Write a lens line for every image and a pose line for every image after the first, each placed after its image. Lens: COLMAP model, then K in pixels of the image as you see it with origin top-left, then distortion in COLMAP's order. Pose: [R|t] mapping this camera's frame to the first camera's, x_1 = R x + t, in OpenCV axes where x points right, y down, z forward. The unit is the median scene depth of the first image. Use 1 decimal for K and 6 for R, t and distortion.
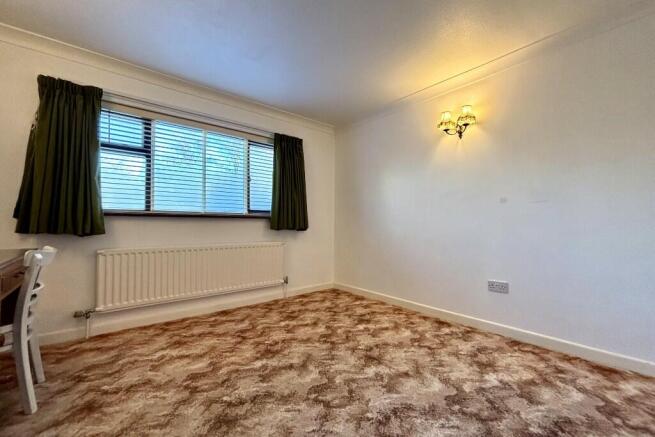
lens RADIAL K [[265.8, 0, 328.2], [0, 265.8, 217.8], [0, 0, 1]] dist [0.001803, 0.000108]
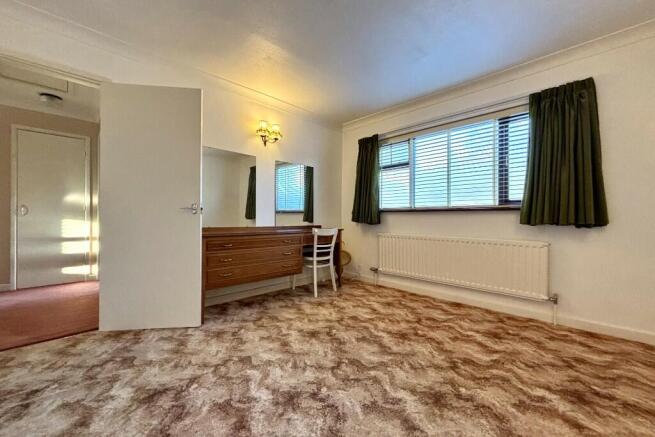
lens RADIAL K [[265.8, 0, 328.2], [0, 265.8, 217.8], [0, 0, 1]] dist [0.001803, 0.000108]
pose [[0.087682, 0.002932, -0.996144, 0.716155], [0.030016, 0.999534, 0.005584, 0.006469], [0.995696, -0.030390, 0.087553, 0.526179]]
